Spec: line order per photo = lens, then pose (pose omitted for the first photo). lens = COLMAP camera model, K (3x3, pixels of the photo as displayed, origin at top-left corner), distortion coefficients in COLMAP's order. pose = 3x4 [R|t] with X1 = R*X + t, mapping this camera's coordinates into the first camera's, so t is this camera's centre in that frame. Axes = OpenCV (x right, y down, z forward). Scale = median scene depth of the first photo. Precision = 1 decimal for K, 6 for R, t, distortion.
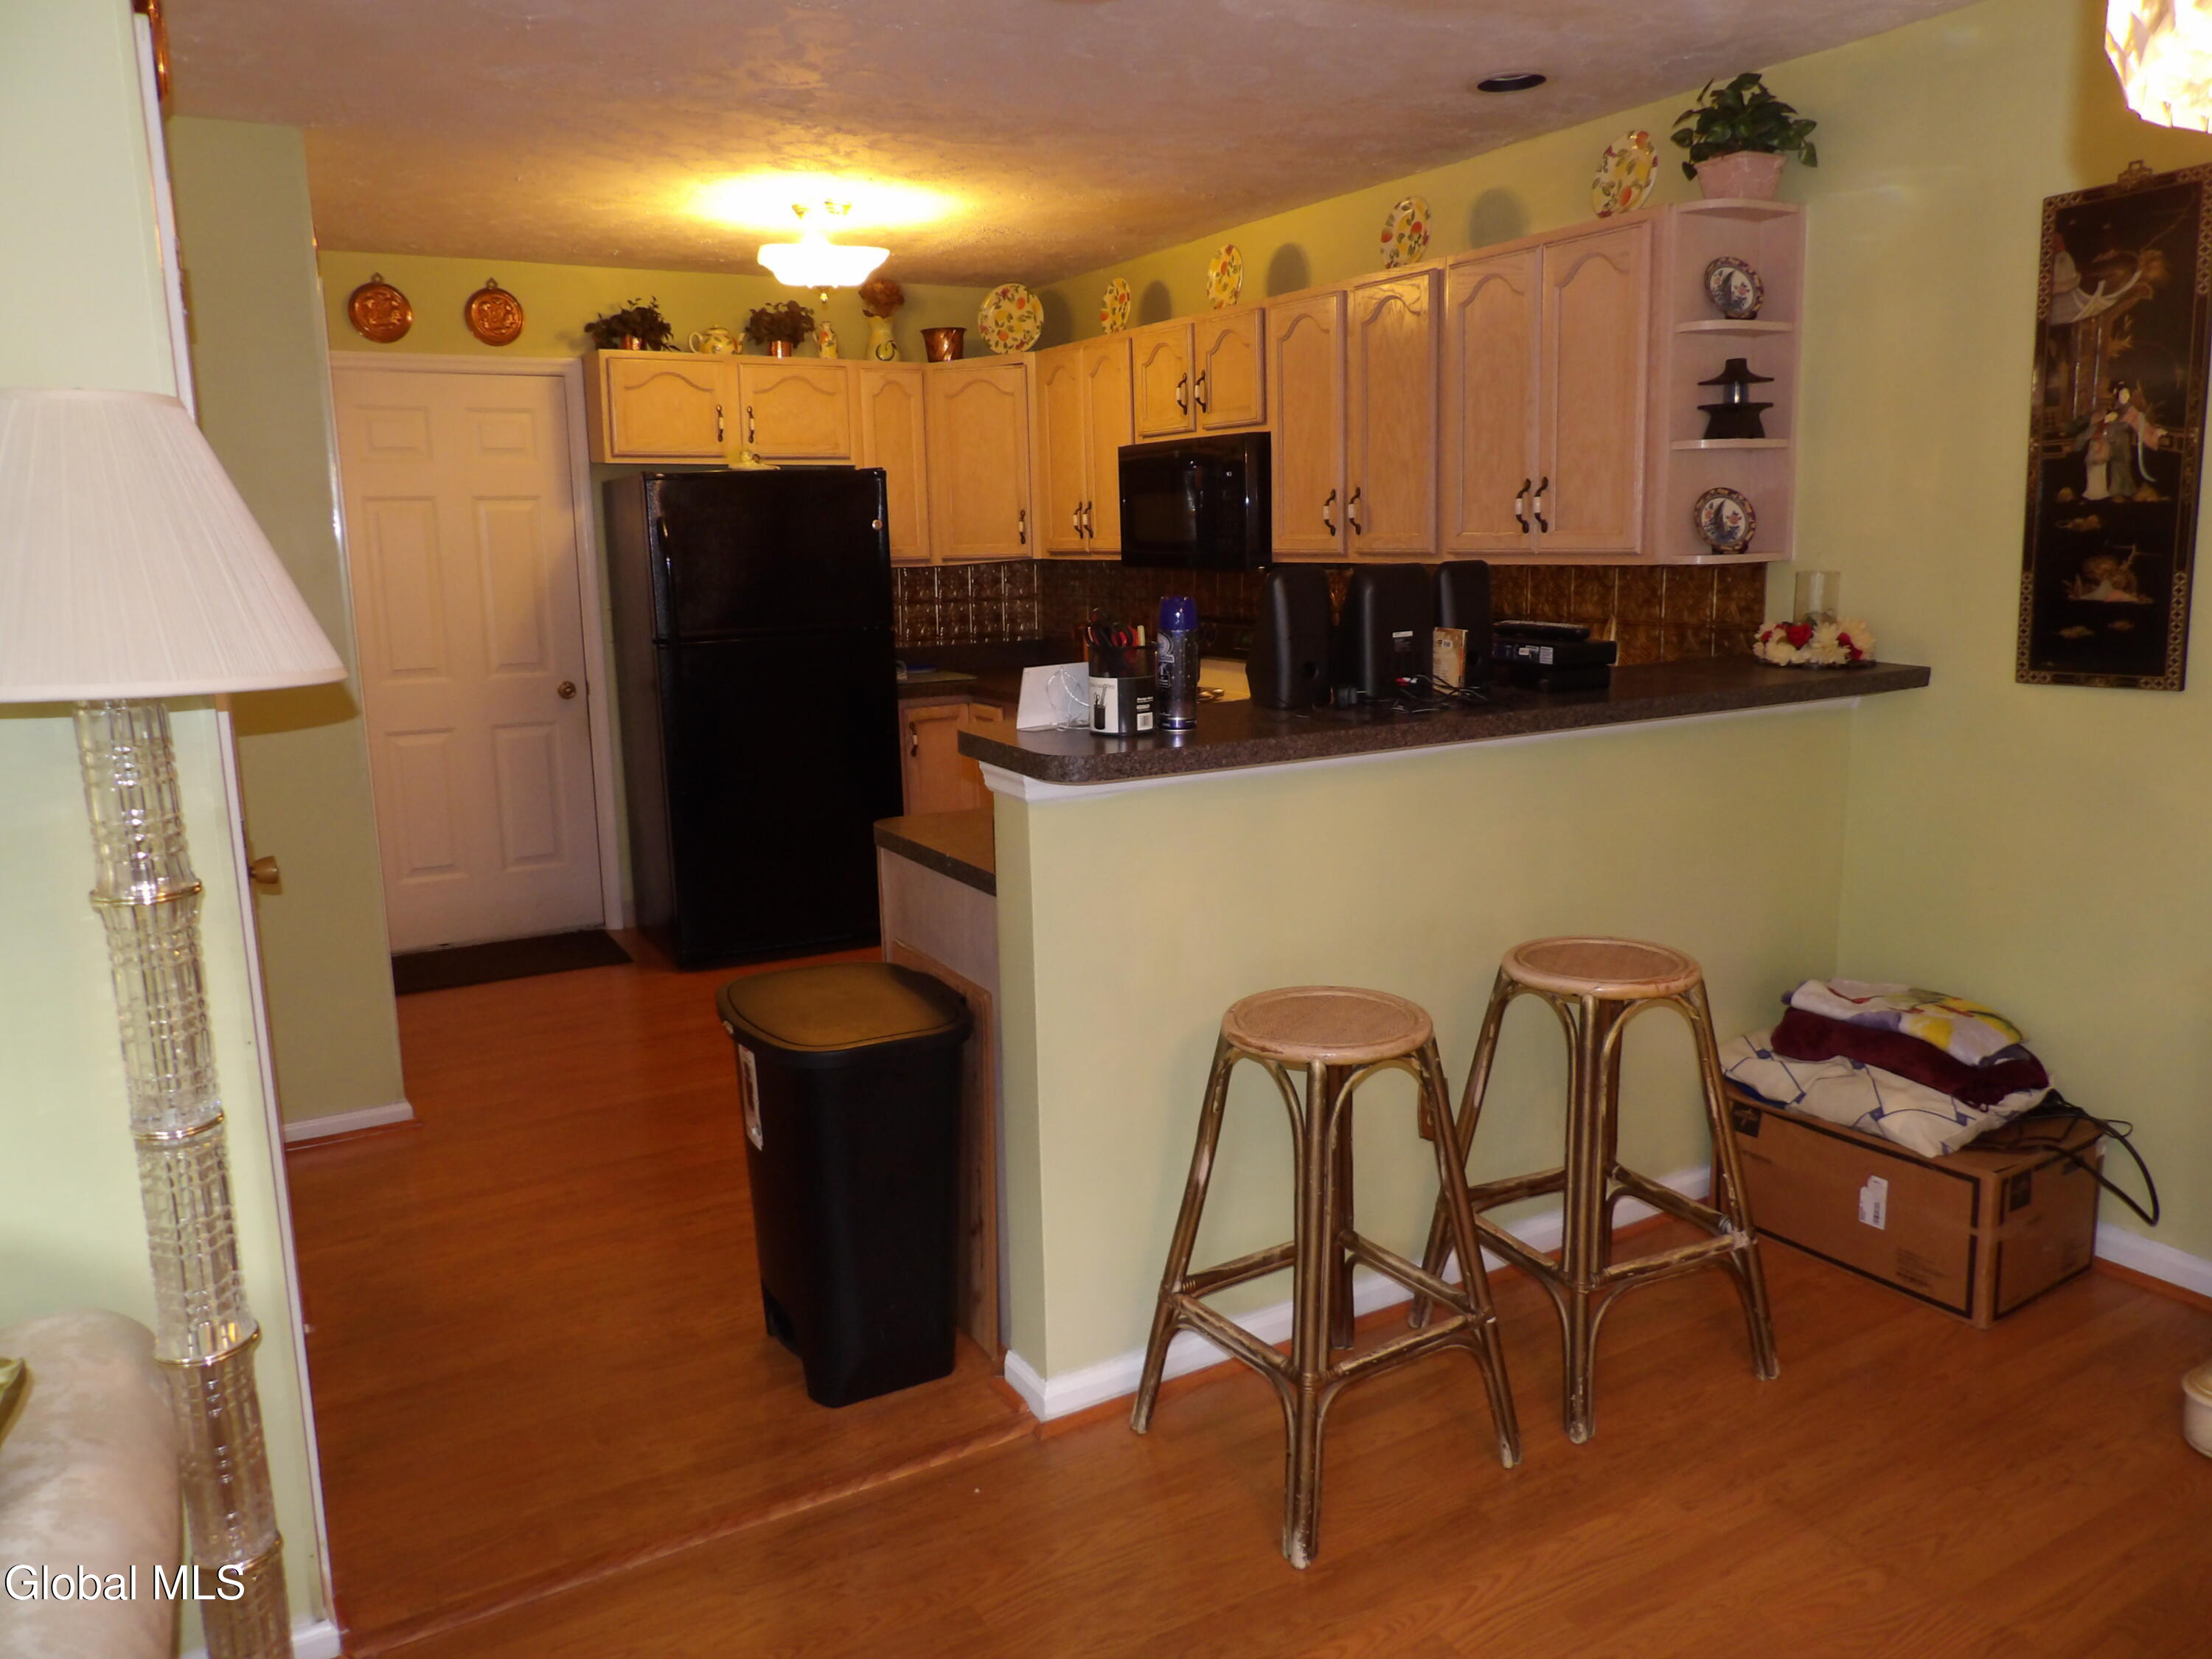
lens RADIAL K [[1590.4, 0, 1114.8], [0, 1590.4, 819.5], [0, 0, 1]] dist [-0.032266, 0.040646]
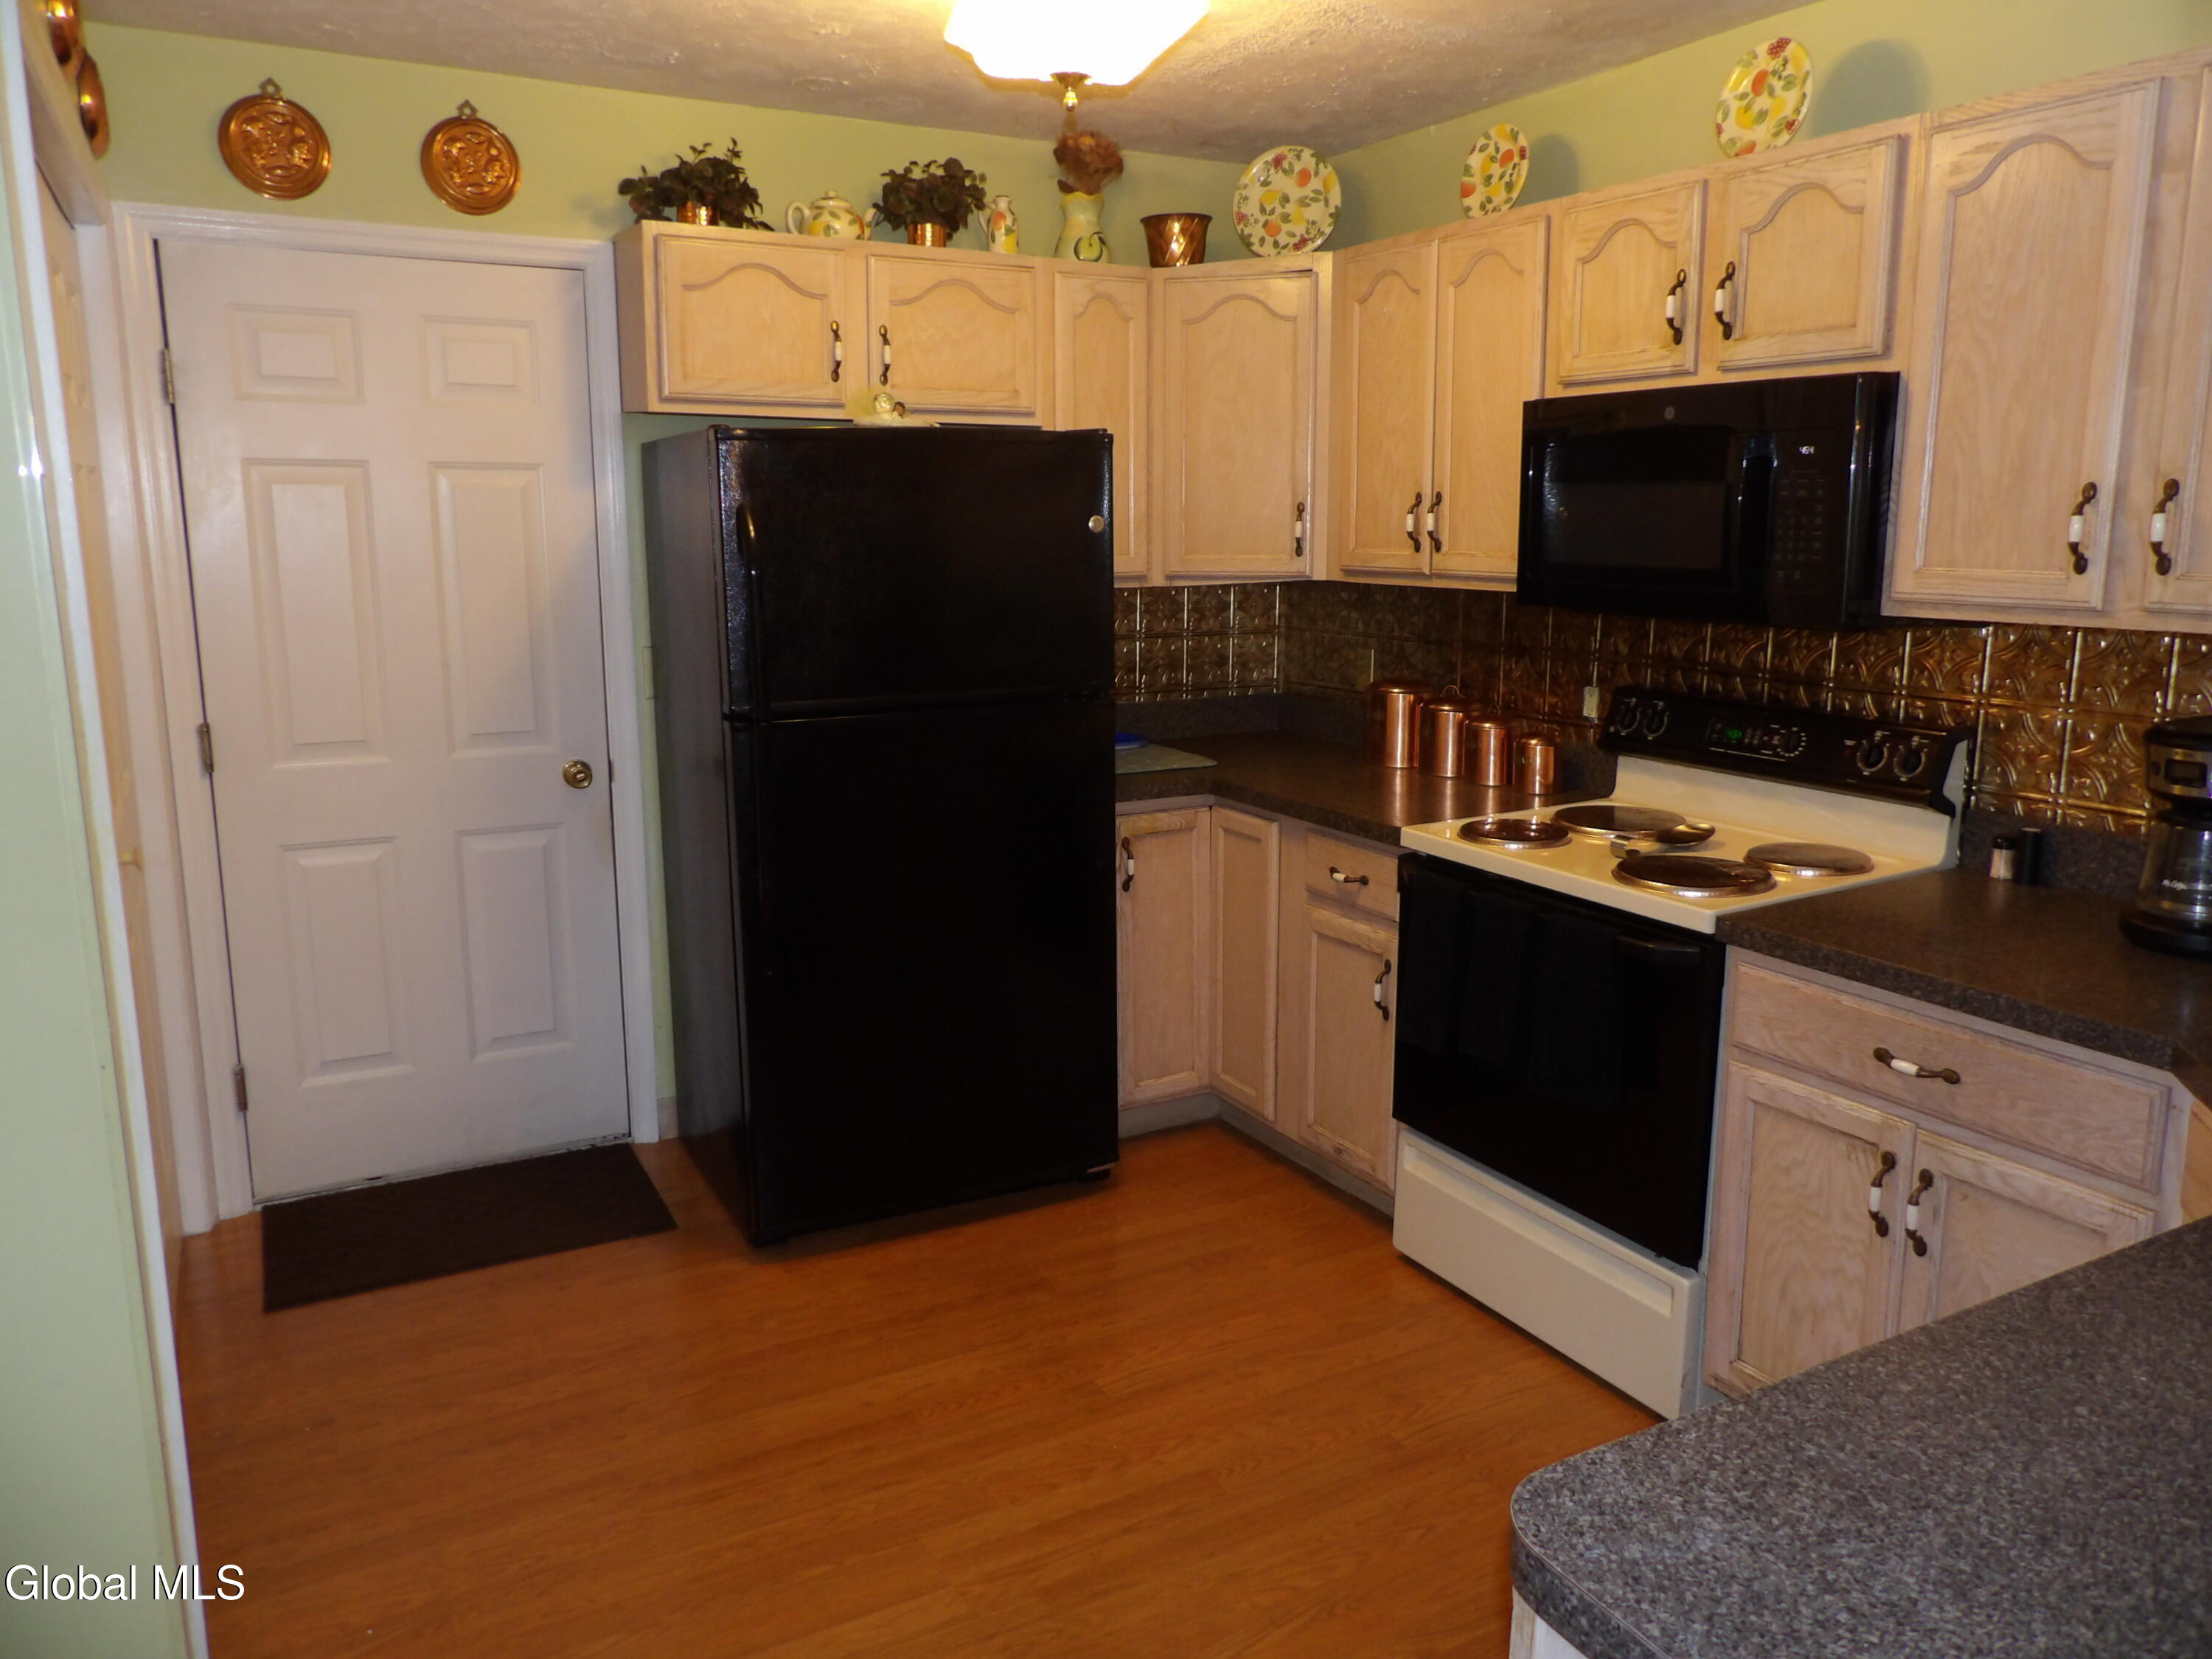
lens RADIAL K [[1590.4, 0, 1113.3], [0, 1590.4, 812.1], [0, 0, 1]] dist [-0.032266, 0.040646]
pose [[0.999657, 0.023410, -0.011757, -0.133669], [-0.023351, 0.999714, 0.005107, -0.079308], [0.011873, -0.004830, 0.999918, 0.396788]]
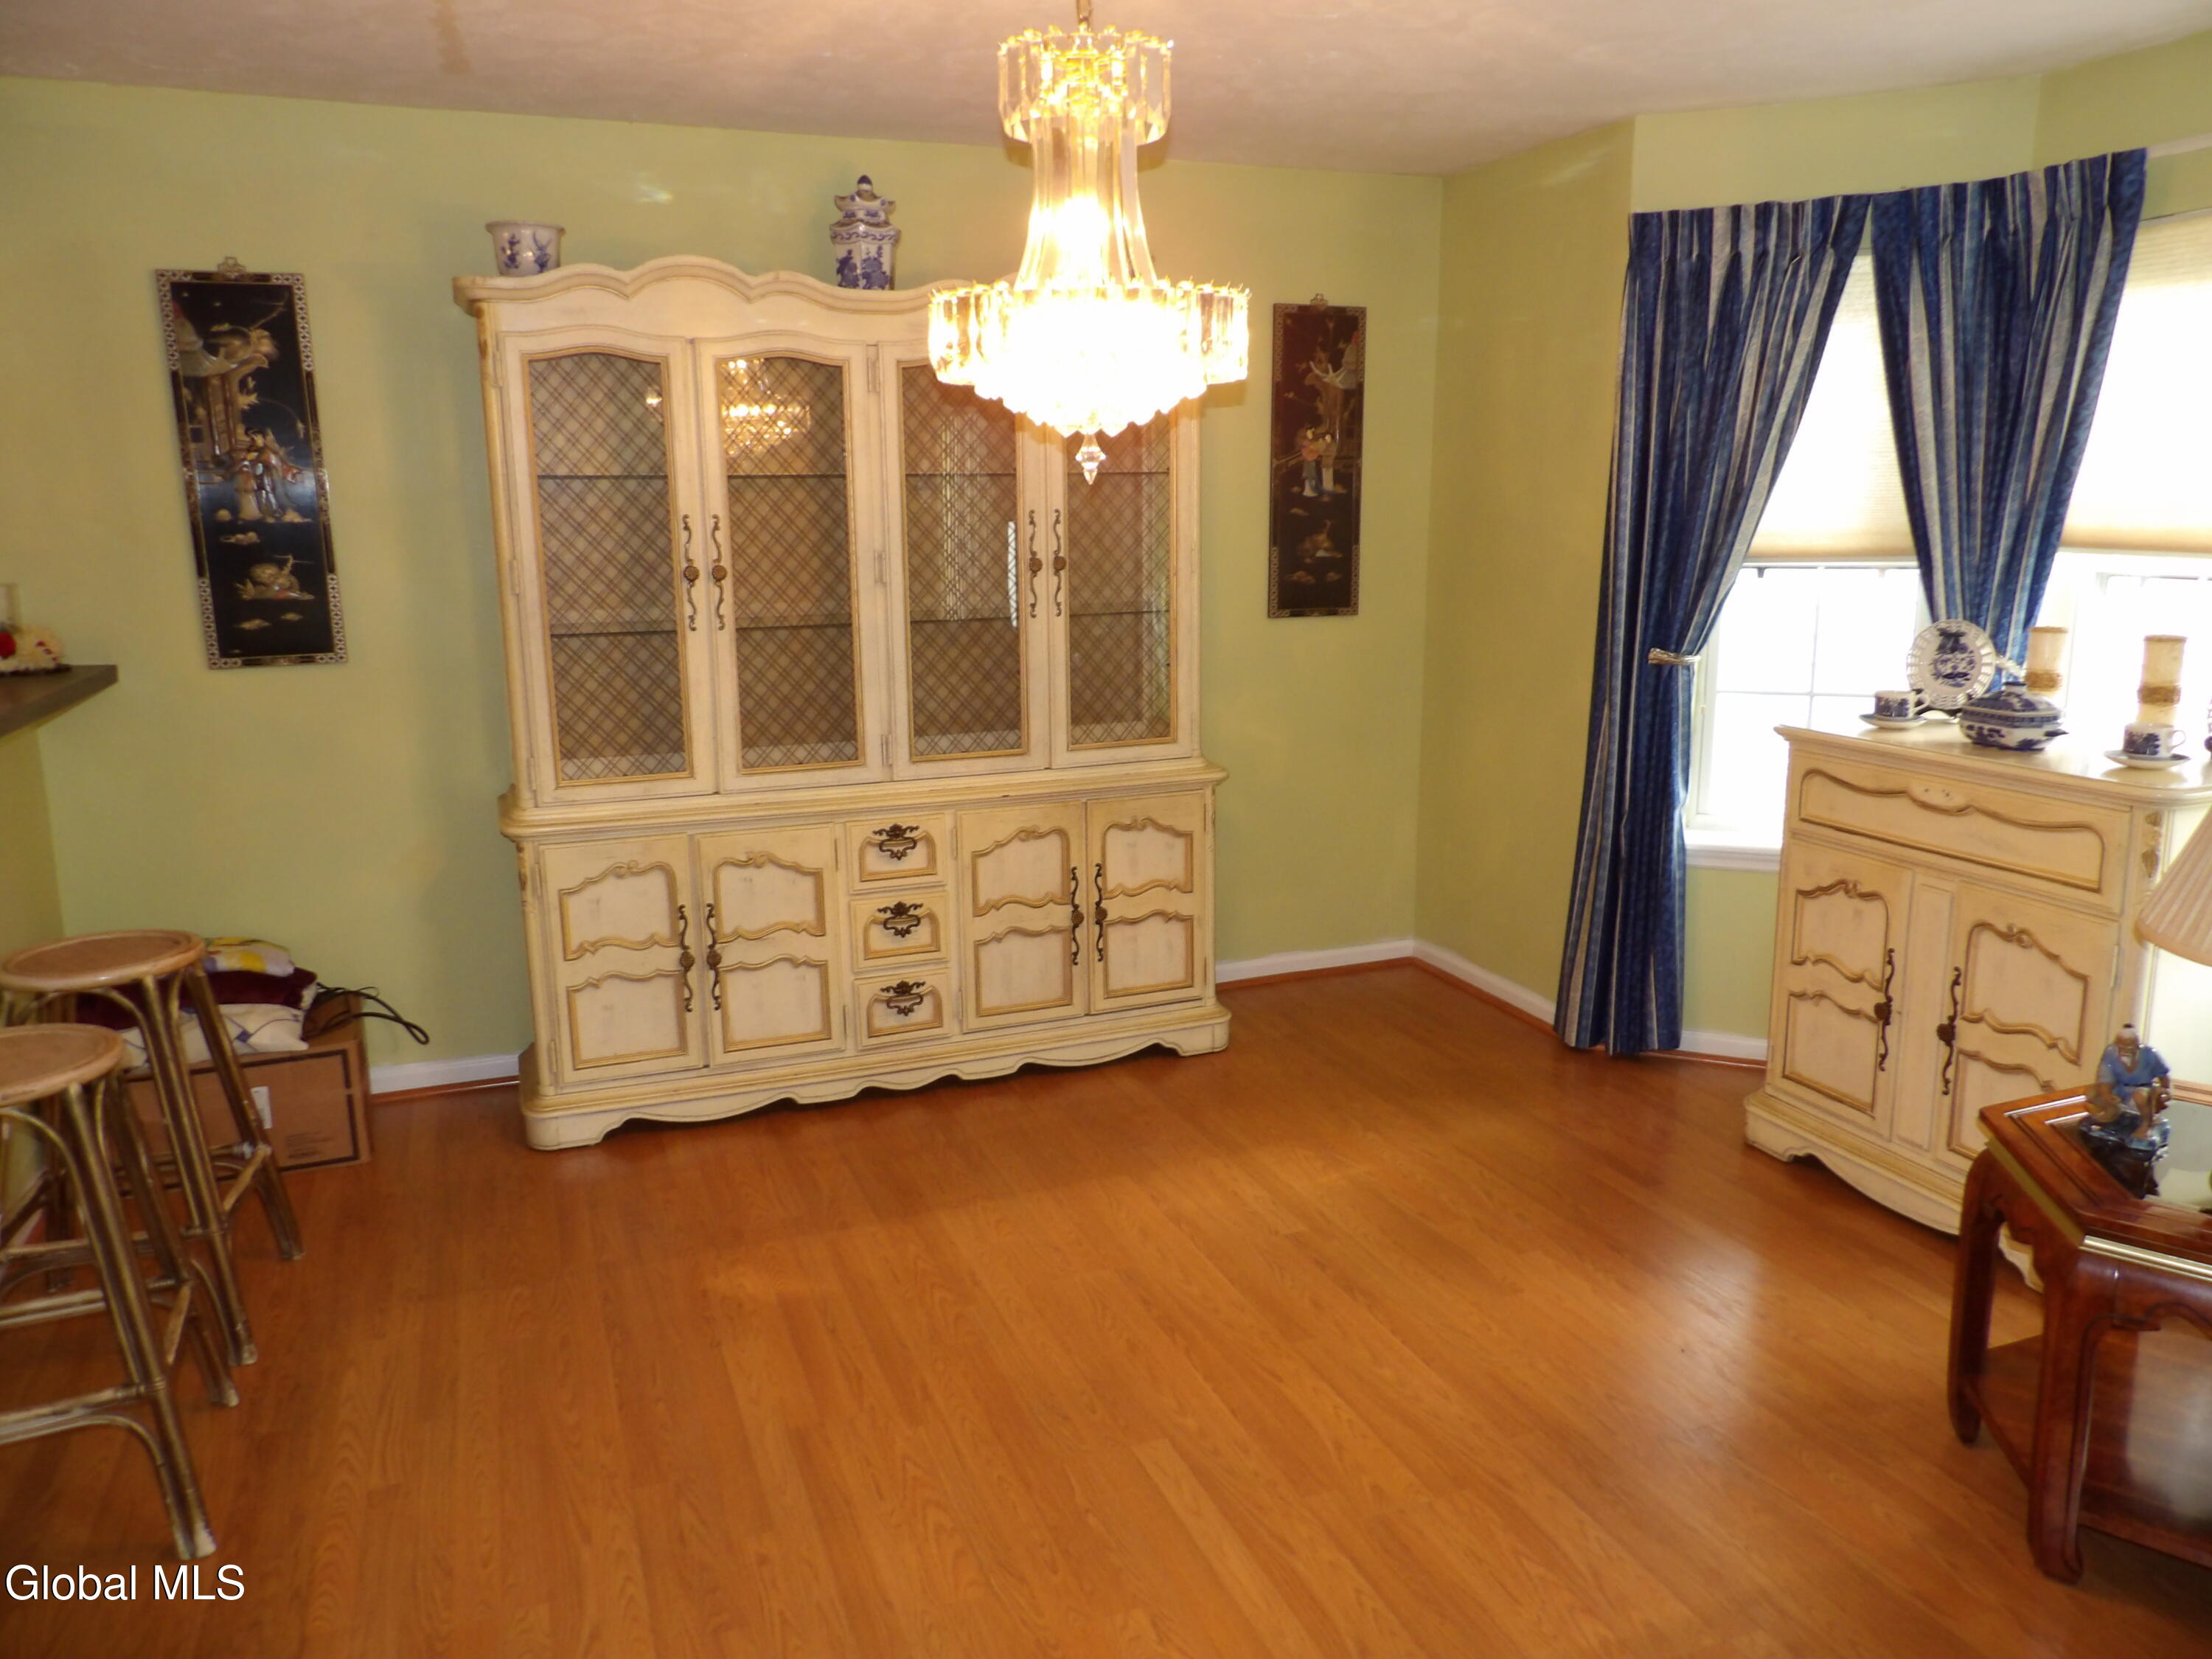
lens RADIAL K [[1590.4, 0, 1096.6], [0, 1590.4, 844.6], [0, 0, 1]] dist [-0.032266, 0.040646]
pose [[0.132931, -0.173238, 0.975868, -0.312757], [0.176112, 0.973066, 0.148751, -0.009137], [-0.975353, 0.152089, 0.159860, 0.092220]]
